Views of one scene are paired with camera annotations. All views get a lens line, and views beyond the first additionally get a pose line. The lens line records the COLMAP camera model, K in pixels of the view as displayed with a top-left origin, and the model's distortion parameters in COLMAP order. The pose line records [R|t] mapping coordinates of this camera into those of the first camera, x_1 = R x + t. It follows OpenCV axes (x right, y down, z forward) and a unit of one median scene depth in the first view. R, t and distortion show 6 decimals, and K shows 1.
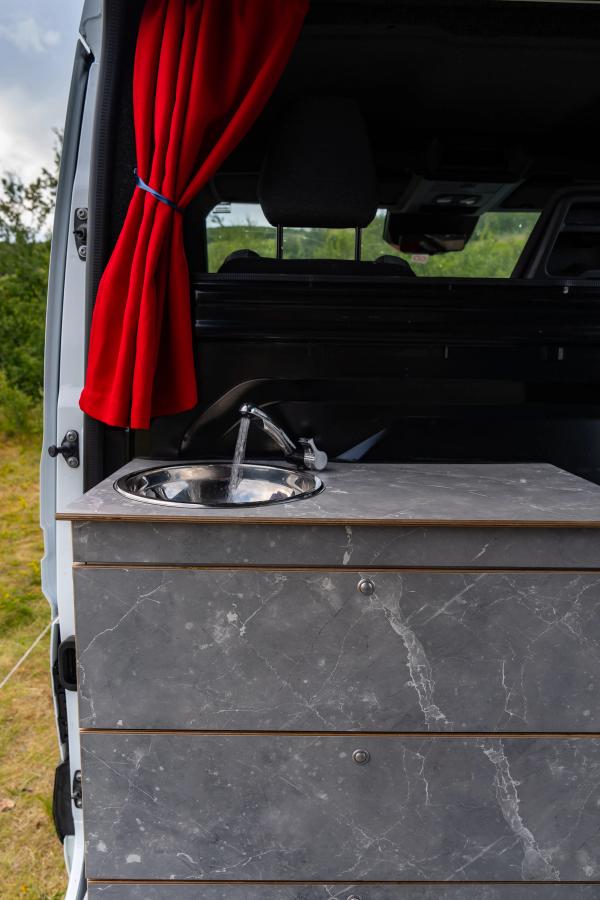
lens RADIAL K [[602.4, 0, 296.8], [0, 602.4, 447.6], [0, 0, 1]] dist [-0.013320, 0.015010]
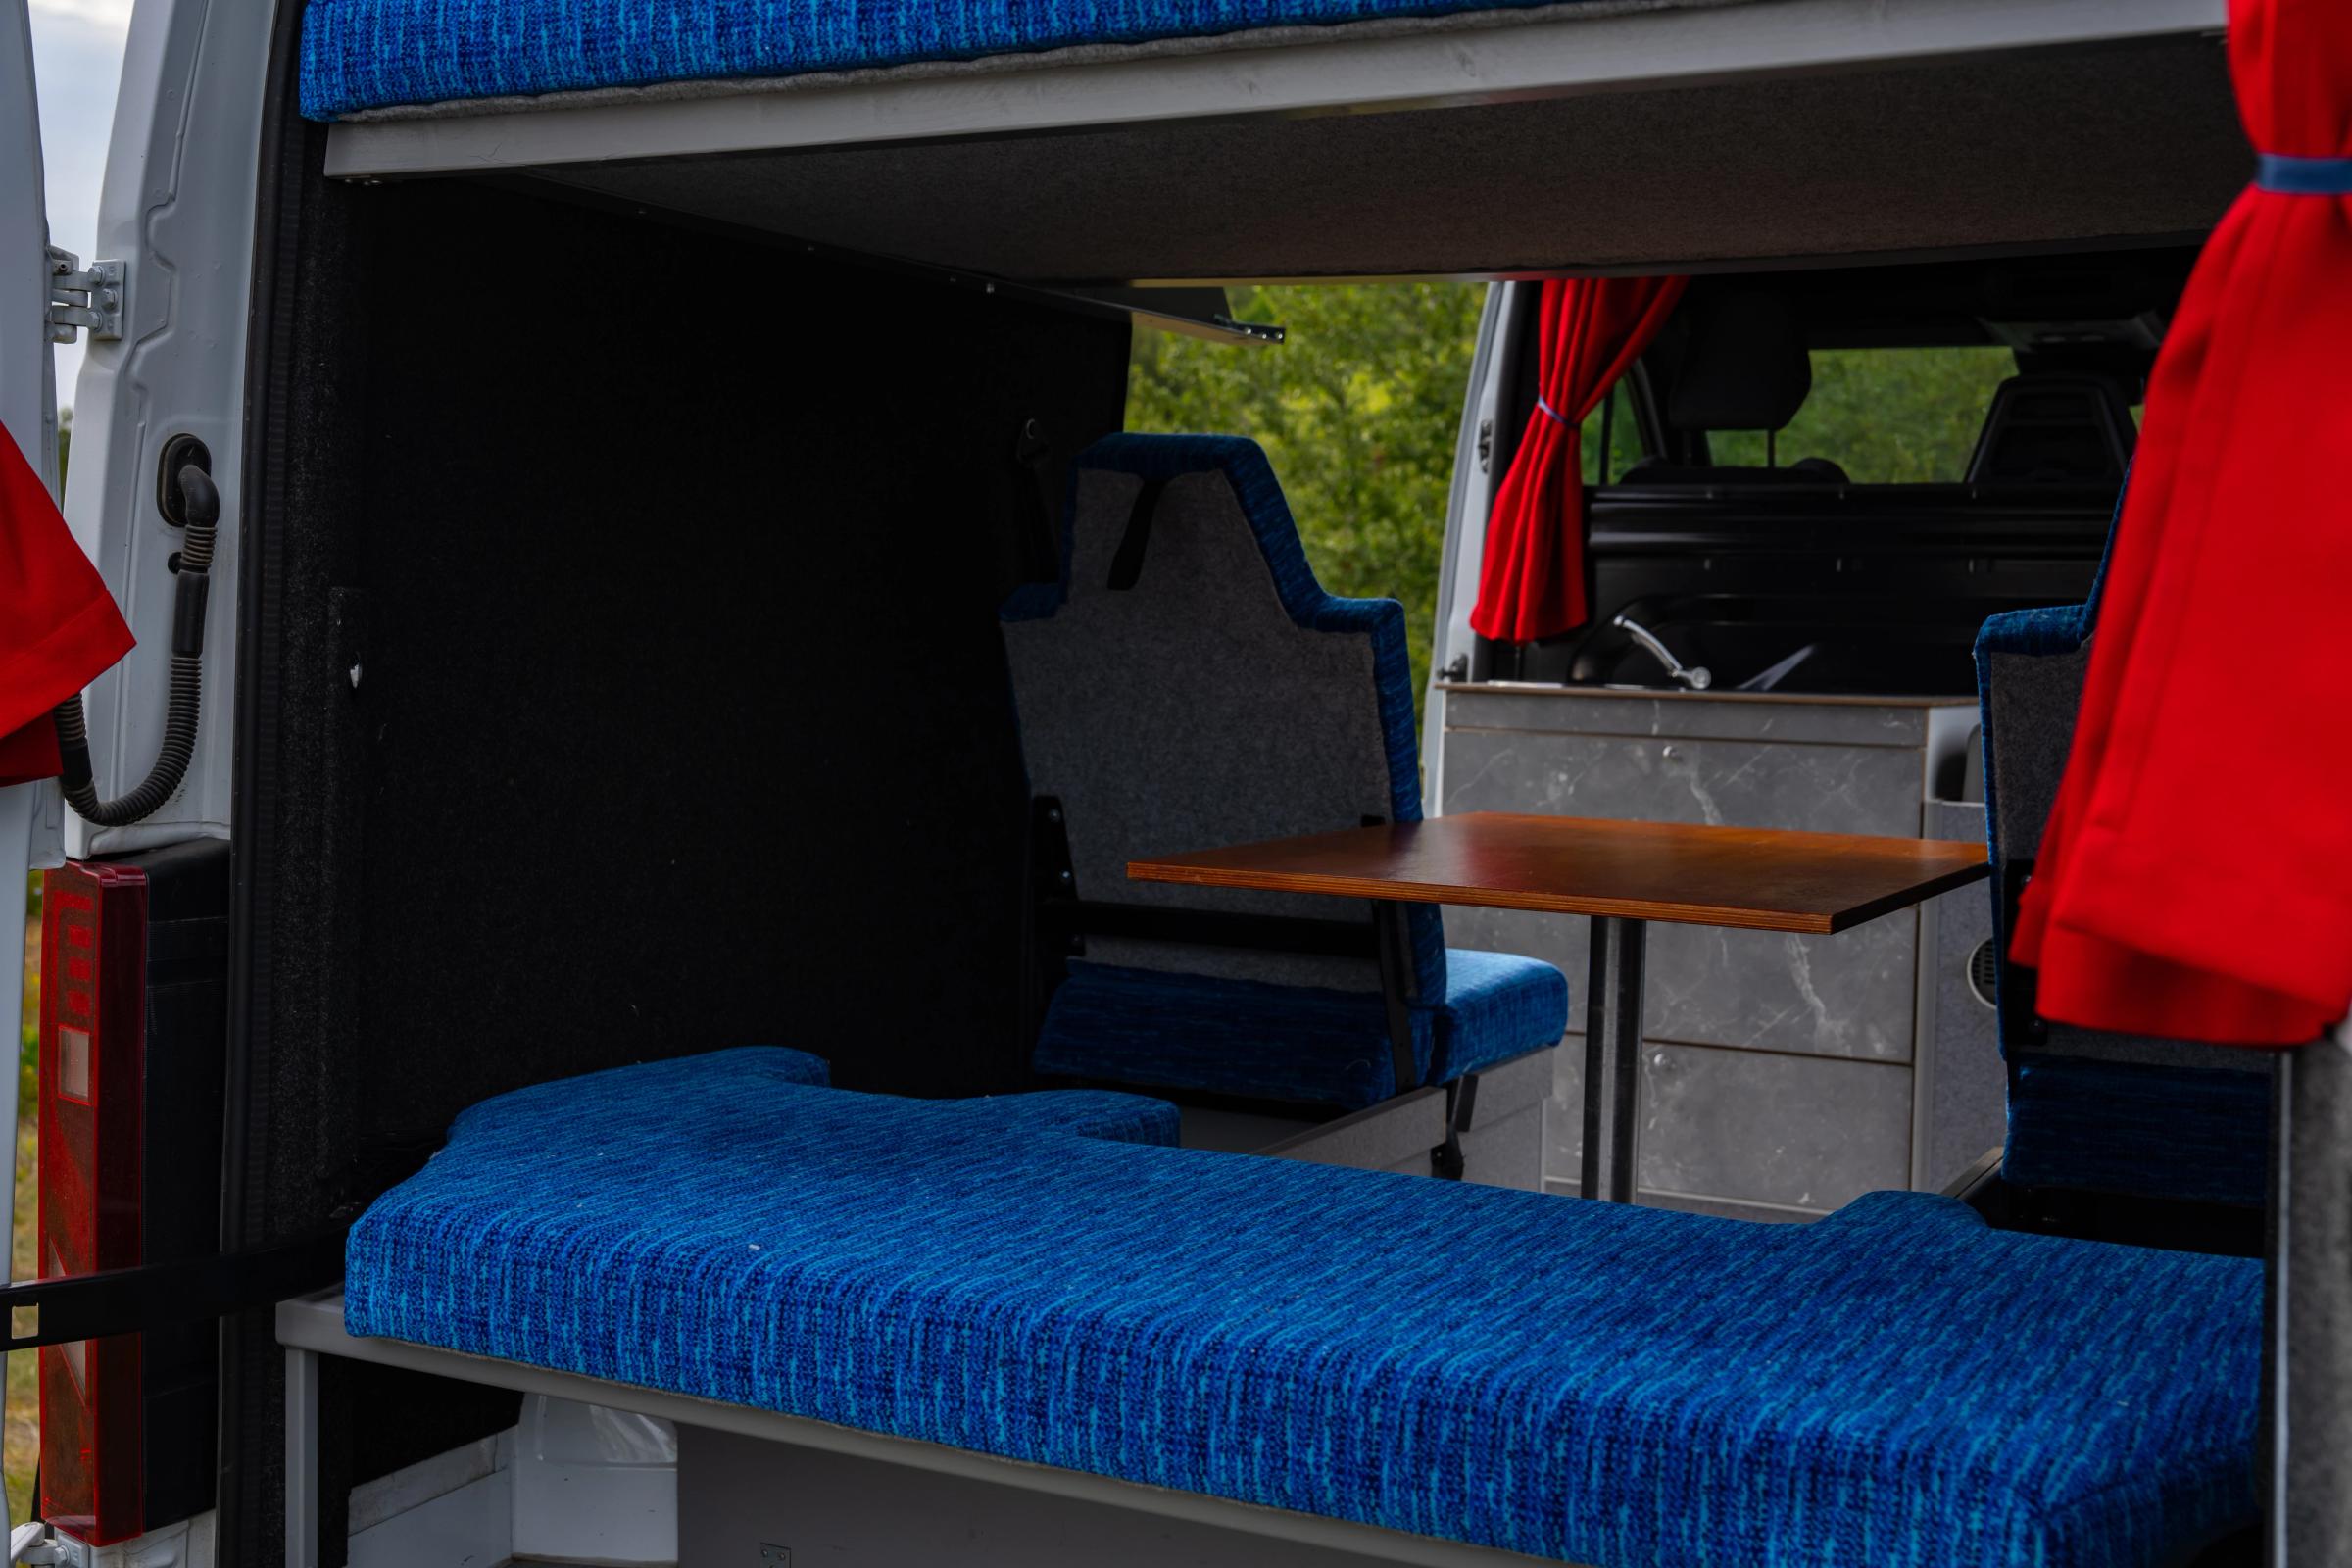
lens RADIAL K [[2729.0, 0, 1170.9], [0, 2729.0, 785.9], [0, 0, 1]] dist [0.015279, 0.000000]
pose [[0.872811, 0.031691, -0.487028, 1.725396], [-0.086738, 0.992076, -0.090892, 0.797310], [0.480289, 0.121575, 0.868644, -3.803631]]
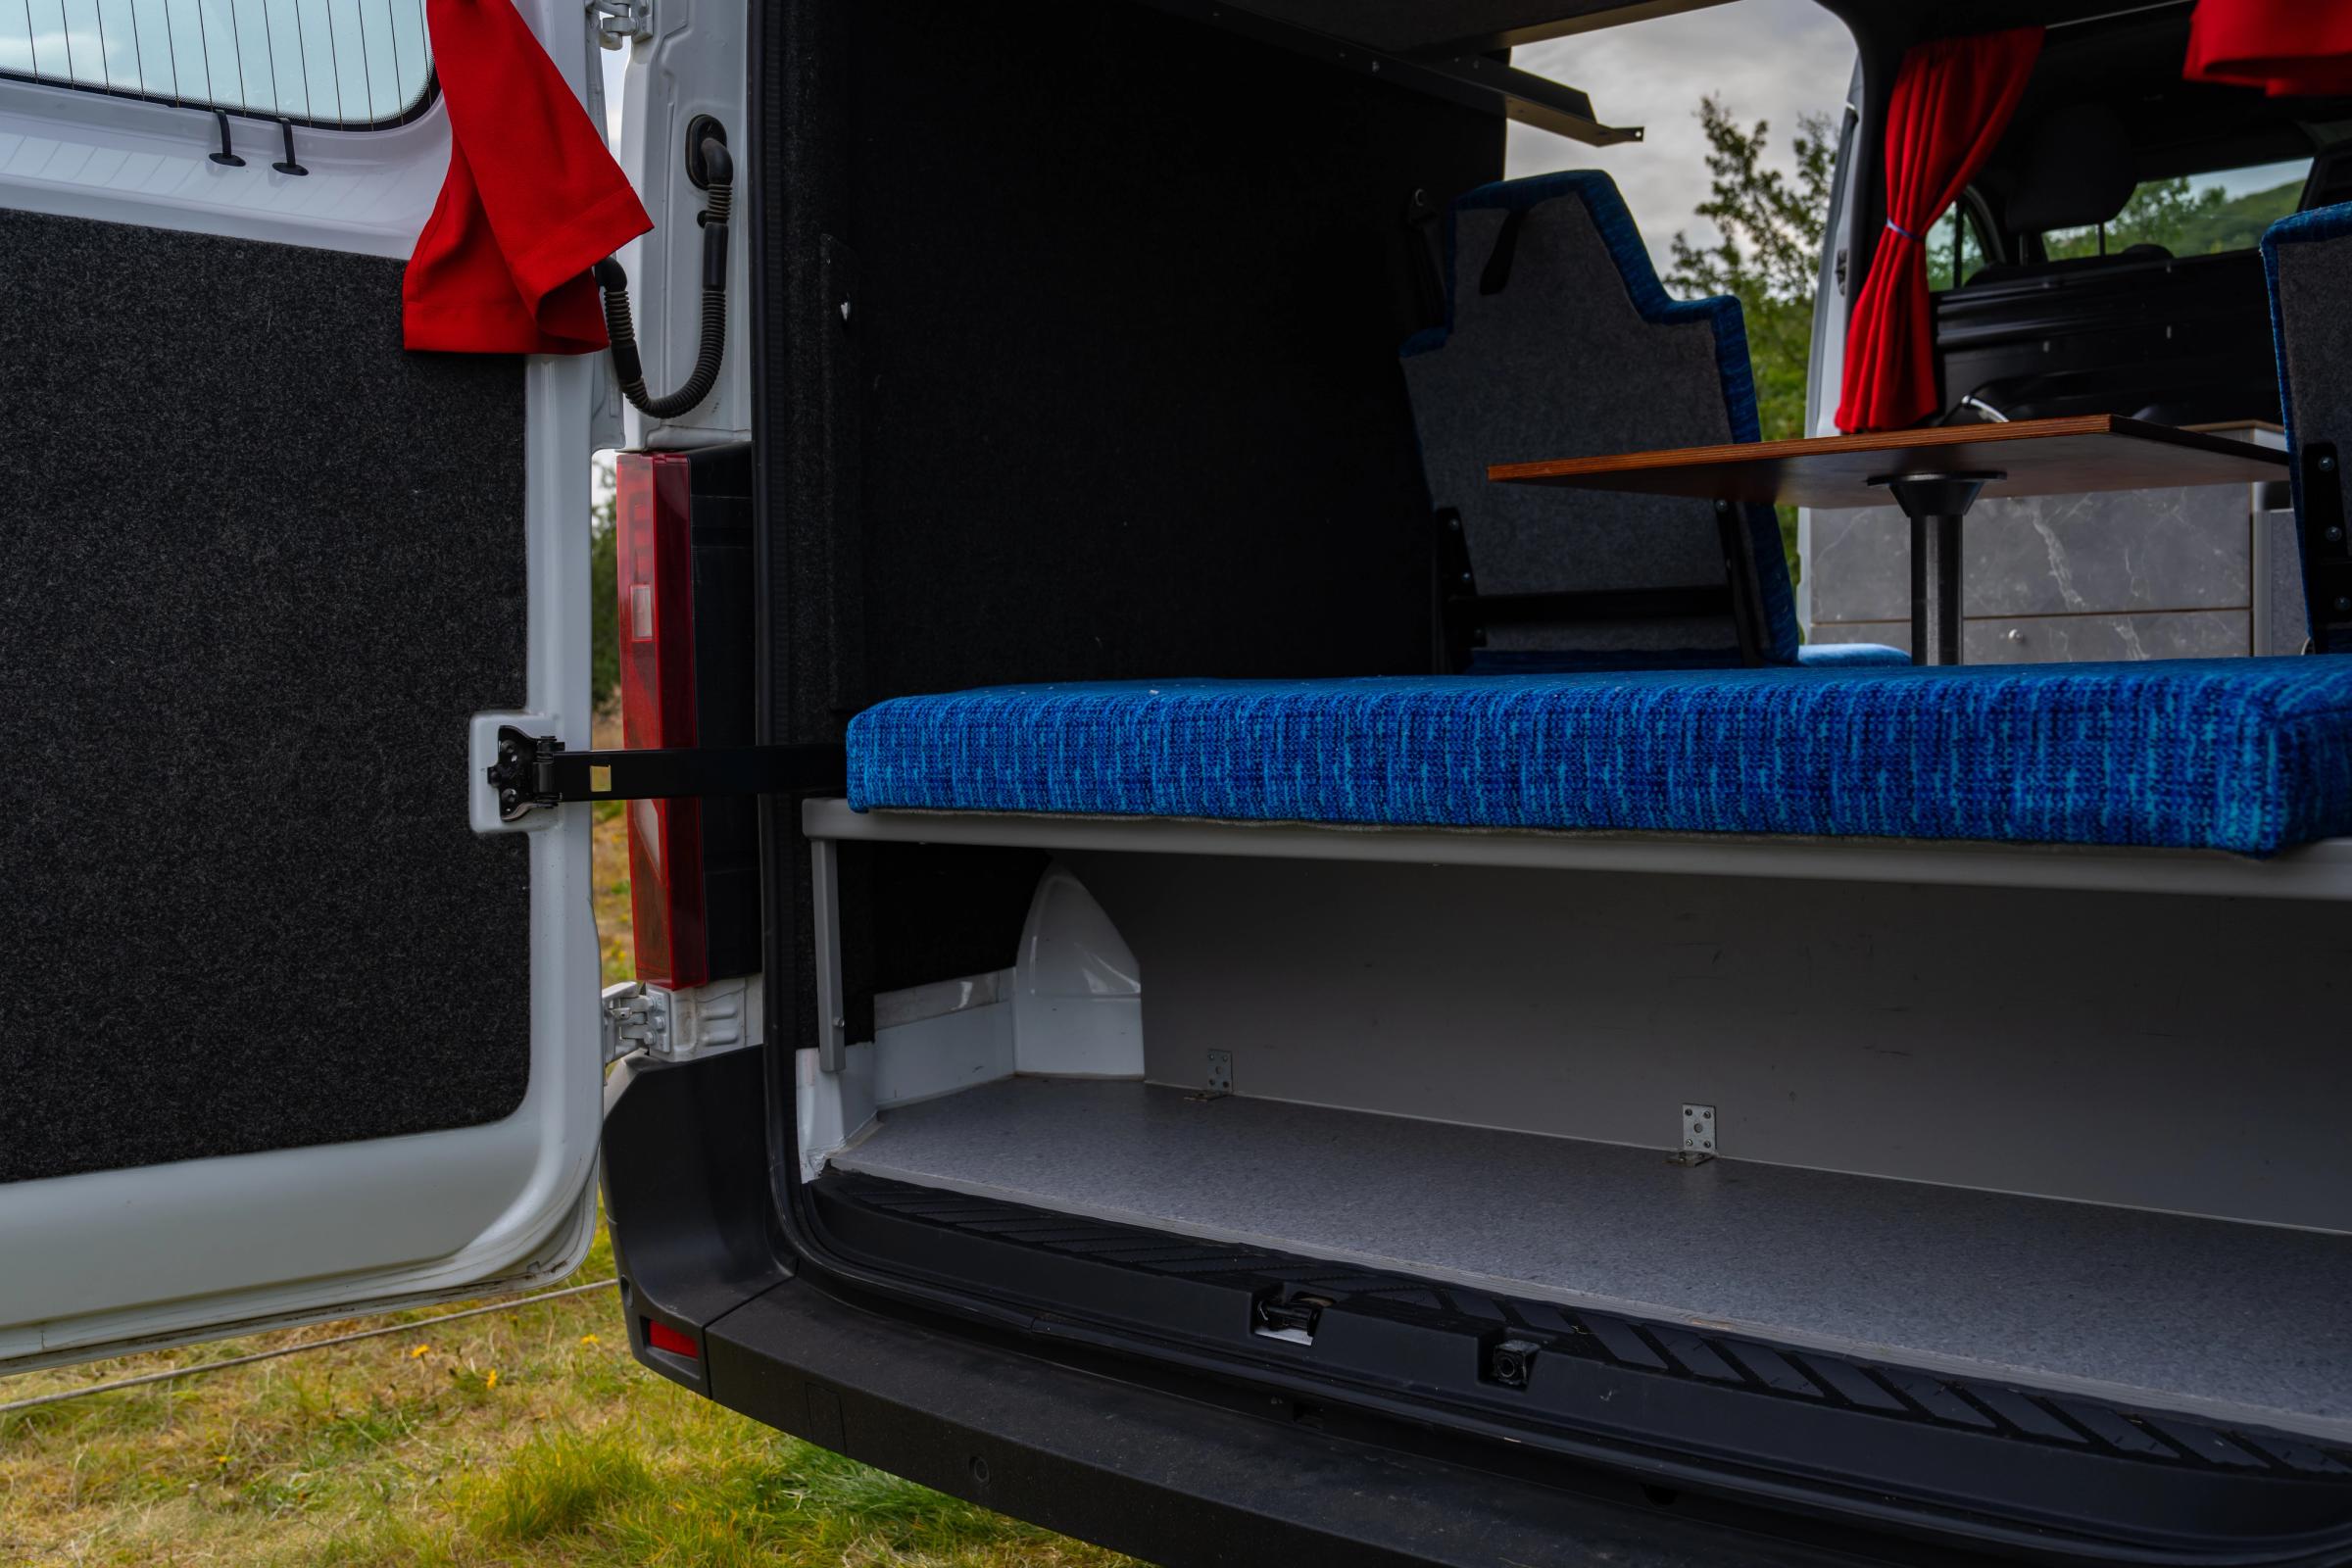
lens RADIAL K [[2220.3, 0, 1180.4], [0, 2220.3, 775.7], [0, 0, 1]] dist [0.014854, 0.000000]
pose [[0.755633, -0.005458, -0.654972, 1.812470], [-0.064609, 0.994467, -0.082826, 1.276976], [0.651800, 0.104904, 0.751100, -3.597444]]
